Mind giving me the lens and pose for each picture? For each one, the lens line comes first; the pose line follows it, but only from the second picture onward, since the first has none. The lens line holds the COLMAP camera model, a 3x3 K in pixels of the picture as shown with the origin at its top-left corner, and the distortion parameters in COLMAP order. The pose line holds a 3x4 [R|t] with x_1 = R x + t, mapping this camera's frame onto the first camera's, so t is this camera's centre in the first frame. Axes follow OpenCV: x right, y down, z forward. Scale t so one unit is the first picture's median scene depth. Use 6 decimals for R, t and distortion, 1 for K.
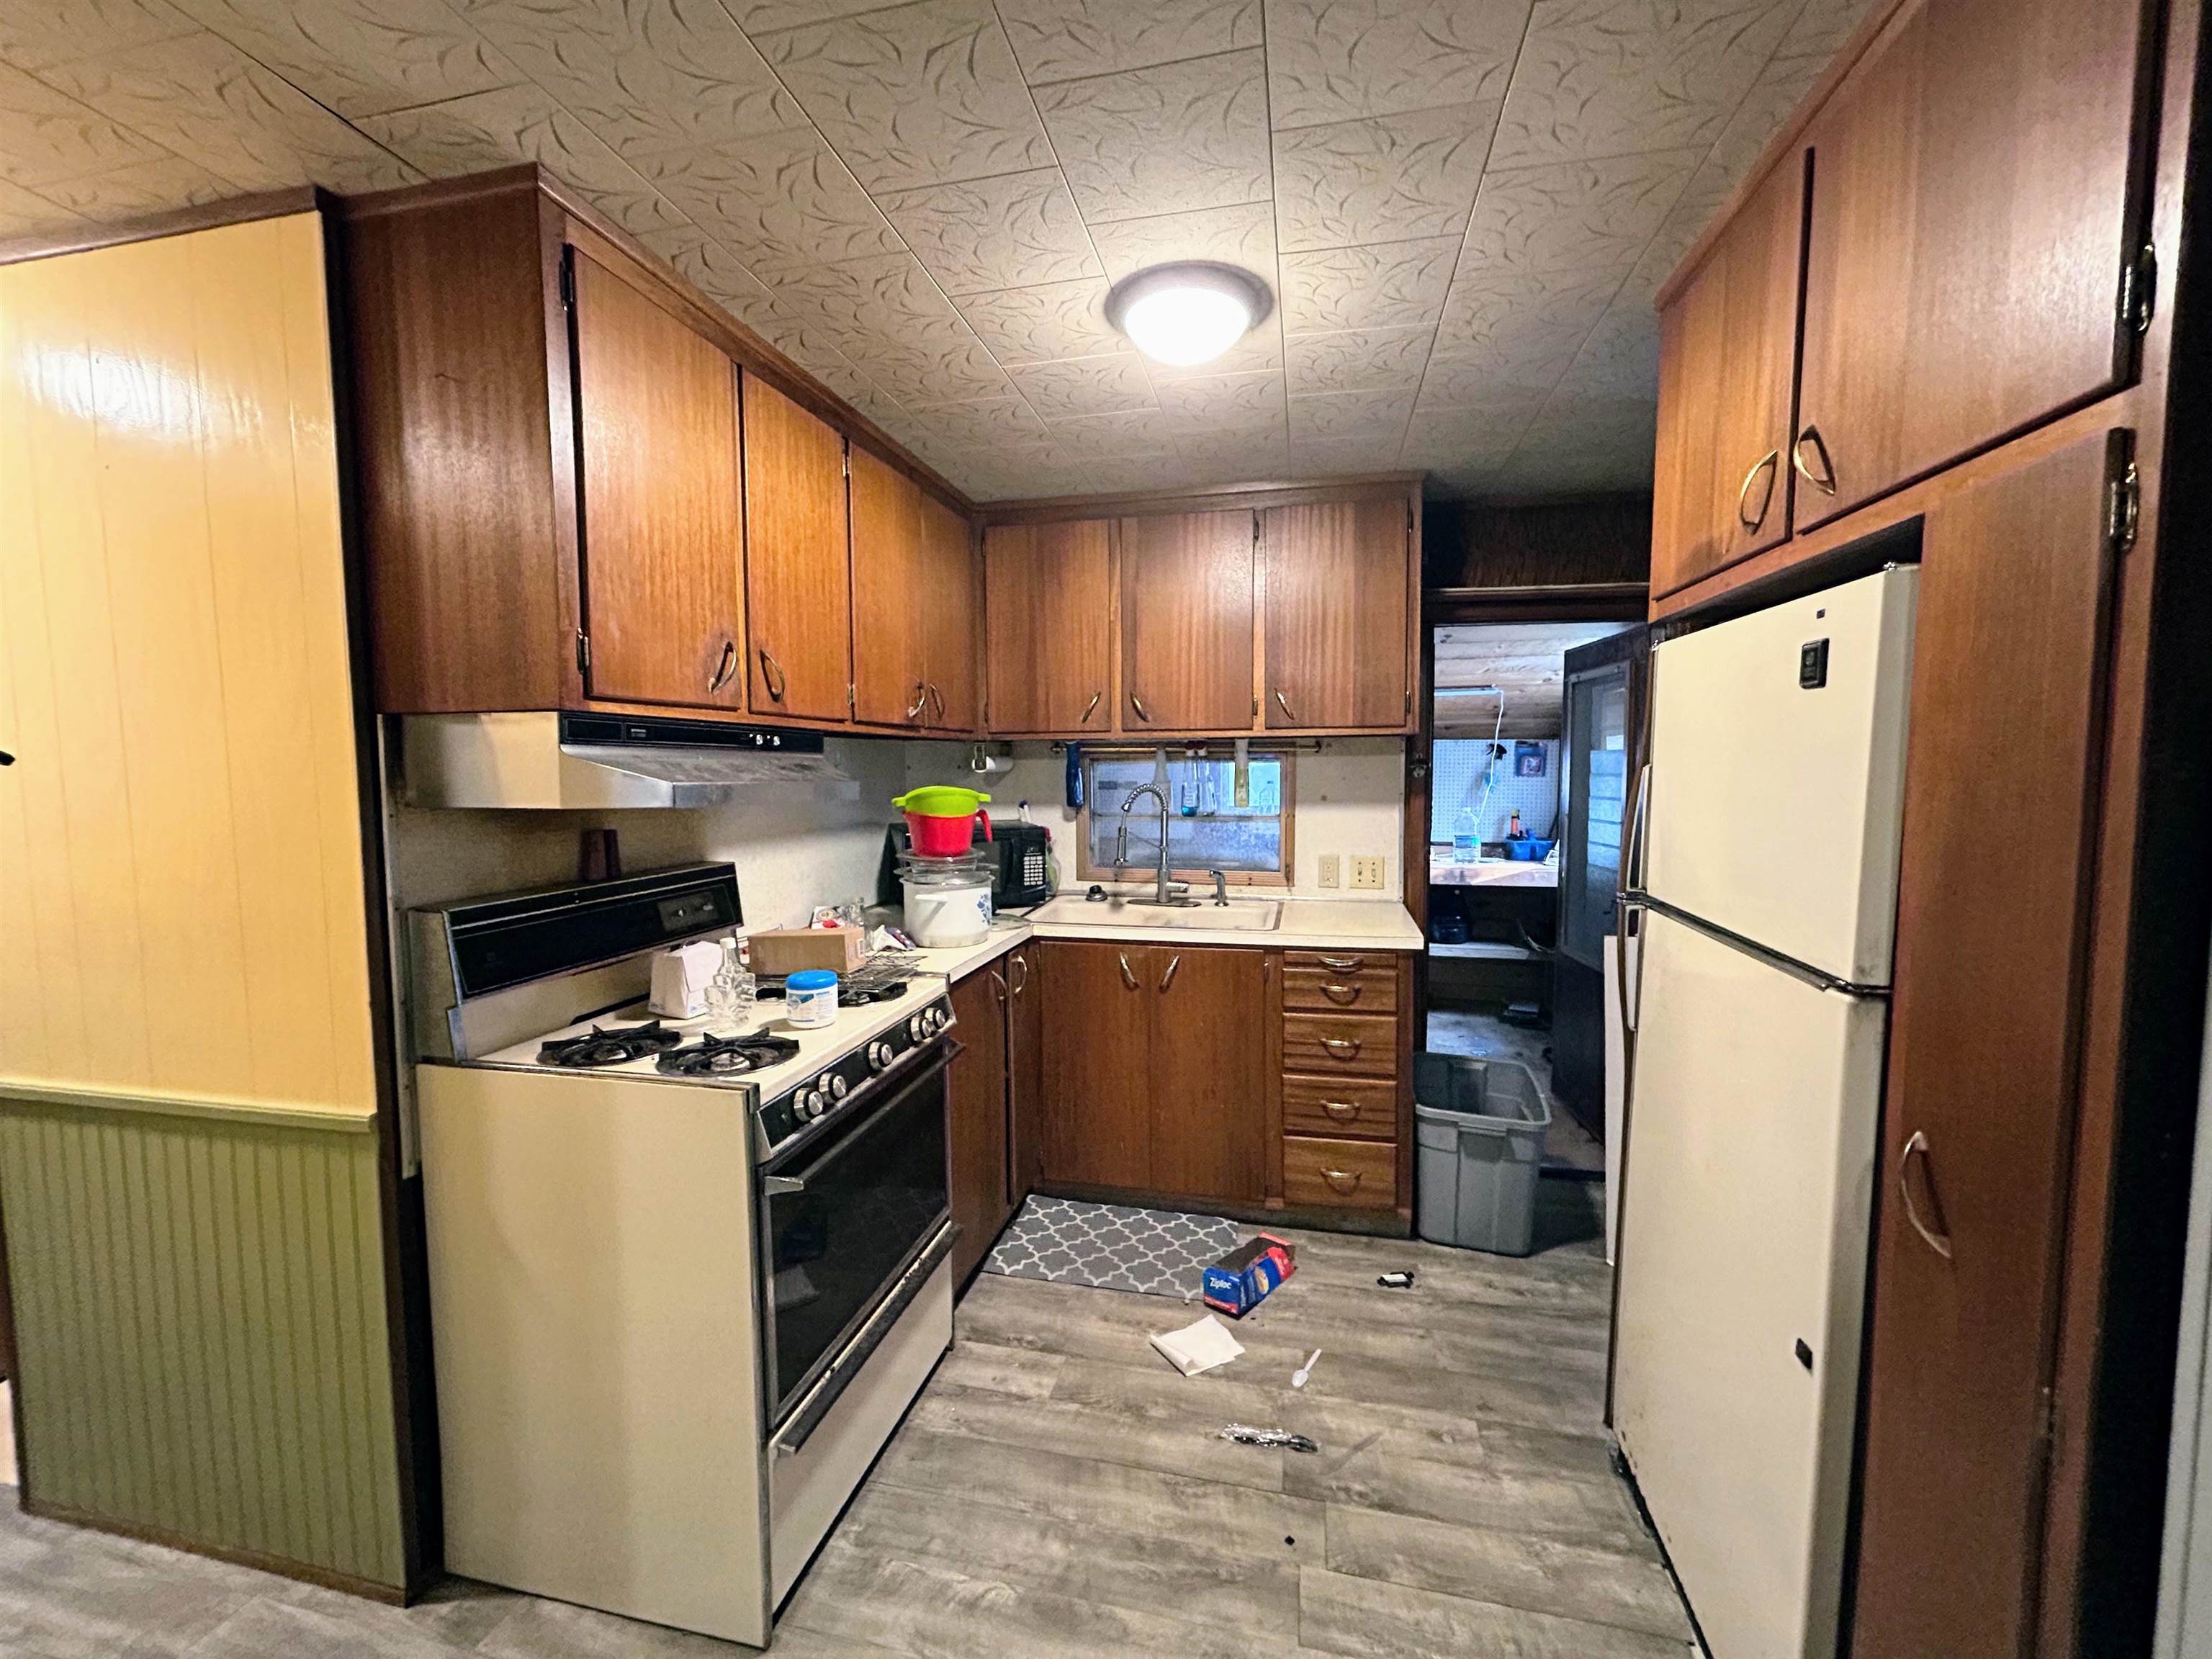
lens RADIAL K [[892.9, 0, 1105.5], [0, 892.9, 828.9], [0, 0, 1]] dist [-0.004400, -0.000362]
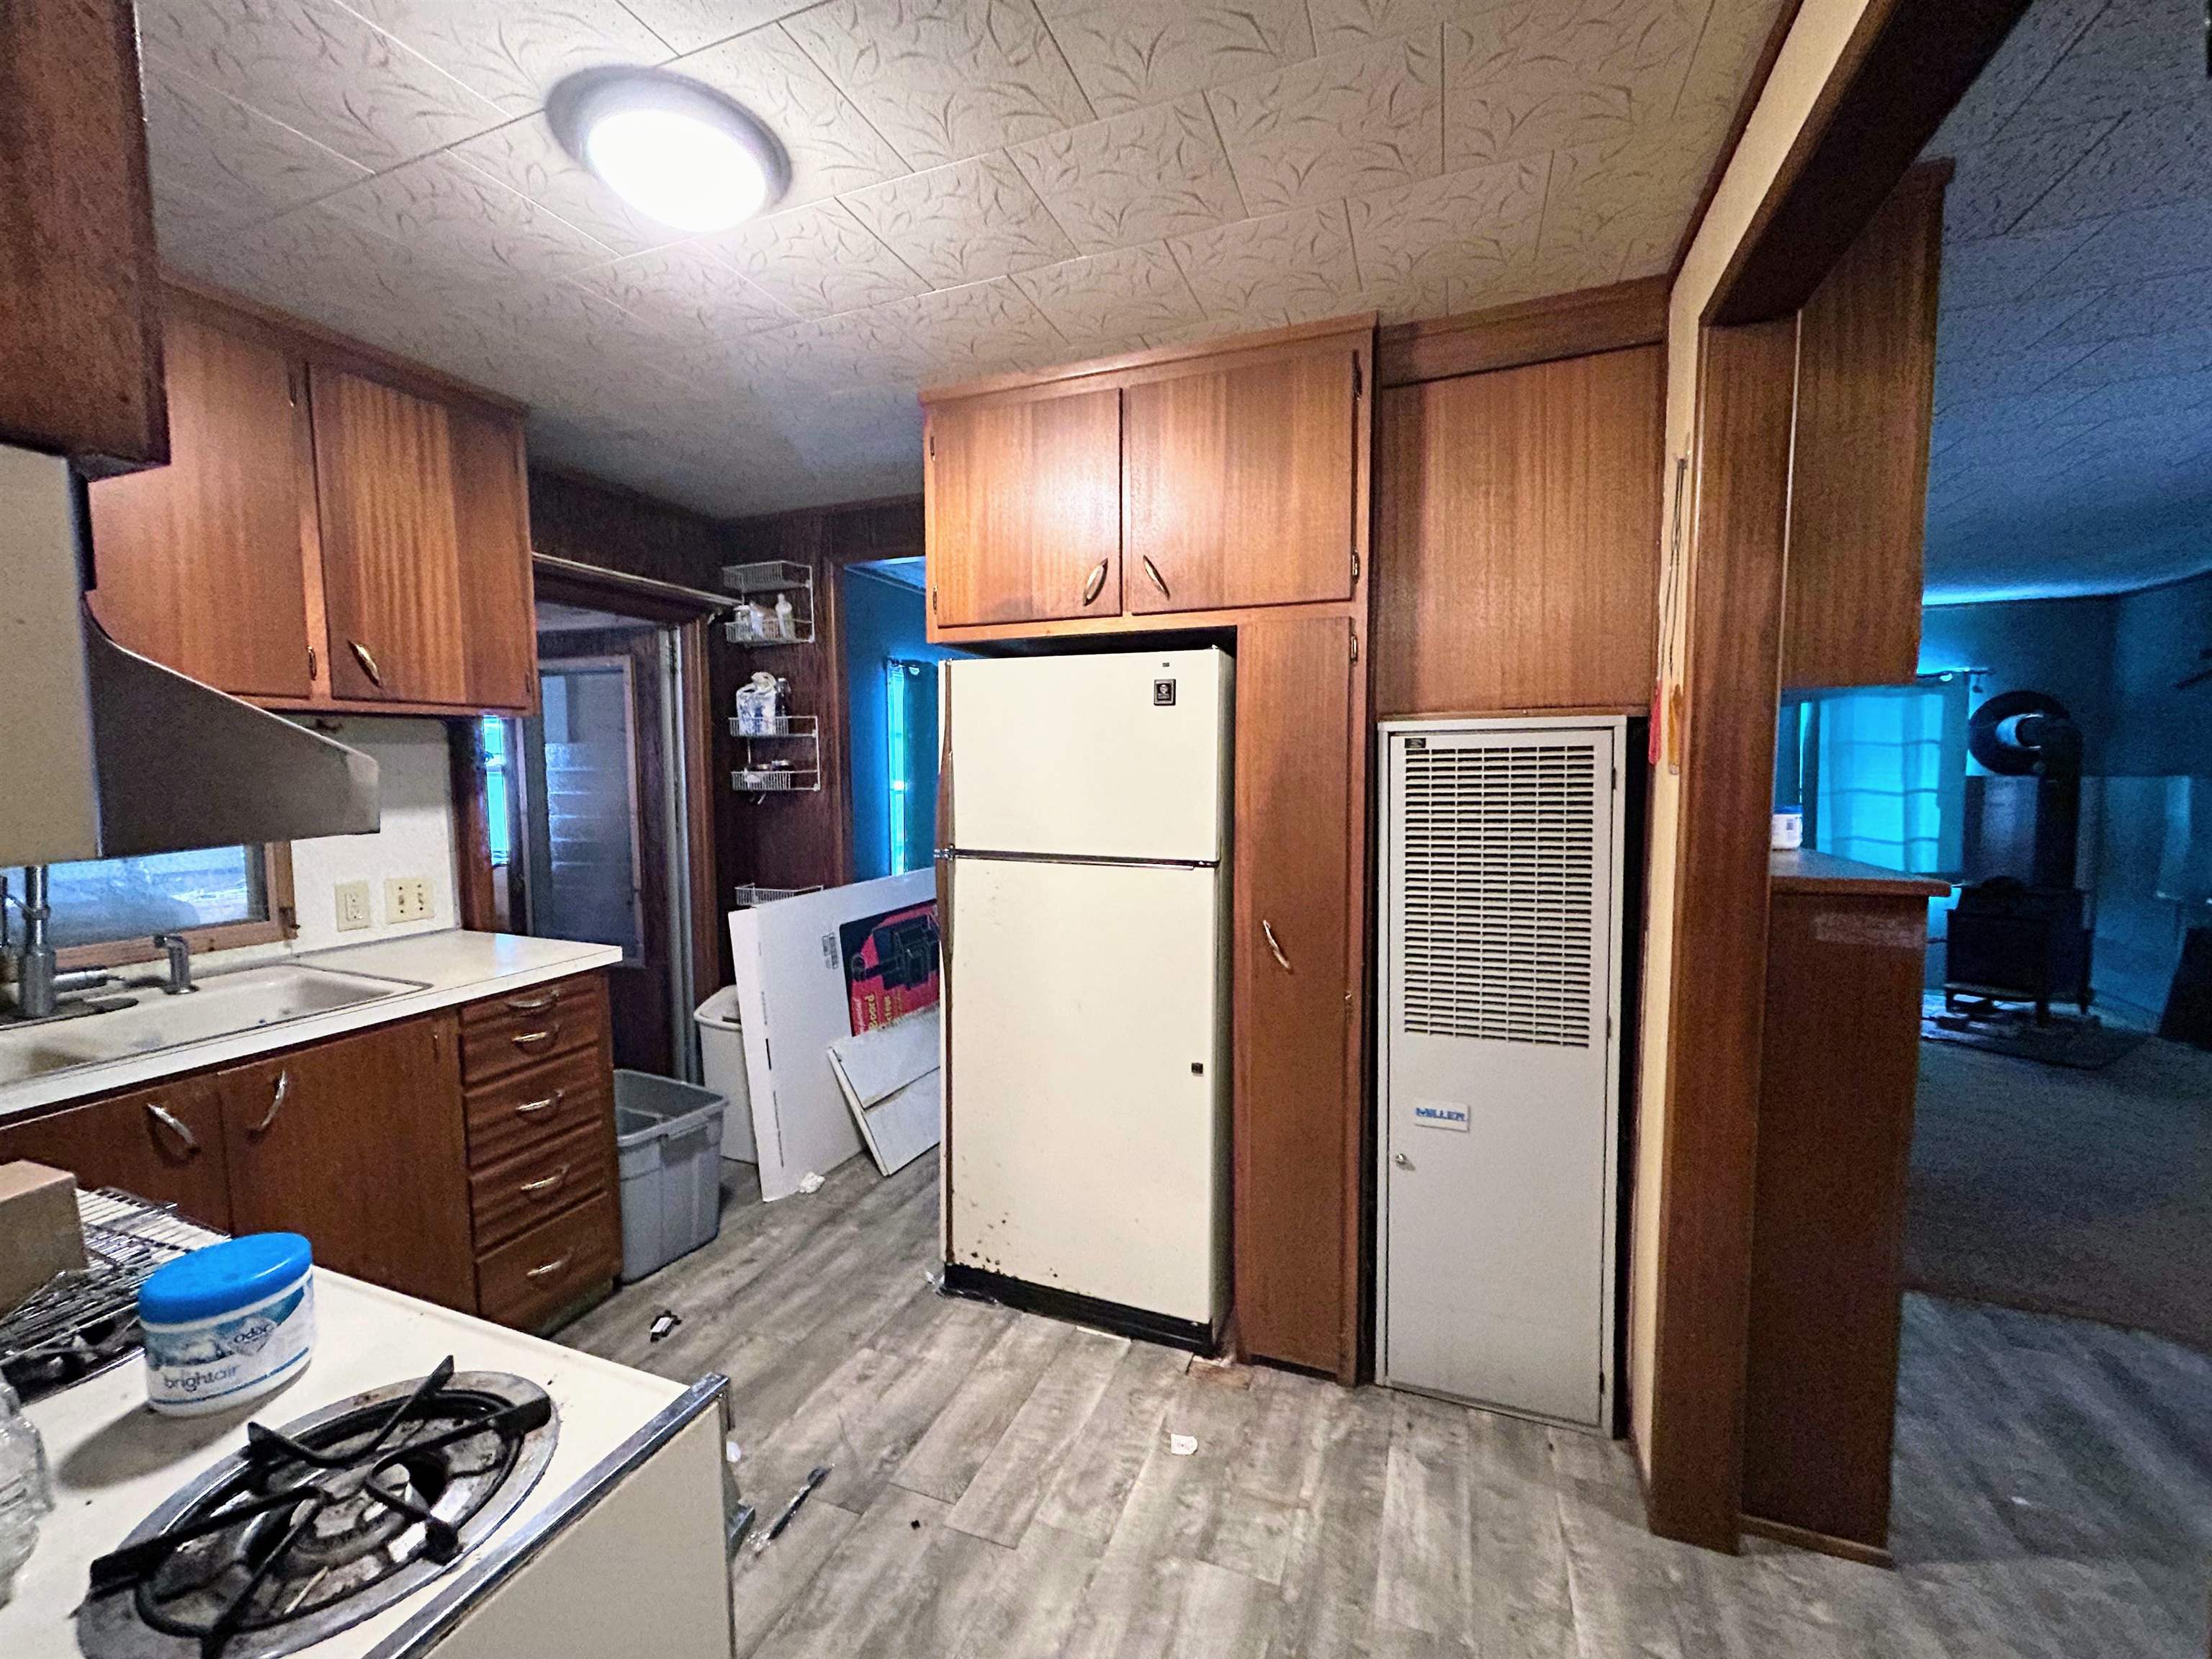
lens RADIAL K [[892.9, 0, 1103.6], [0, 892.9, 830.1], [0, 0, 1]] dist [-0.004400, -0.000362]
pose [[0.141949, -0.072501, 0.987215, -0.489604], [0.077103, 0.995094, 0.061993, -0.014316], [-0.986867, 0.067317, 0.146843, 0.420616]]
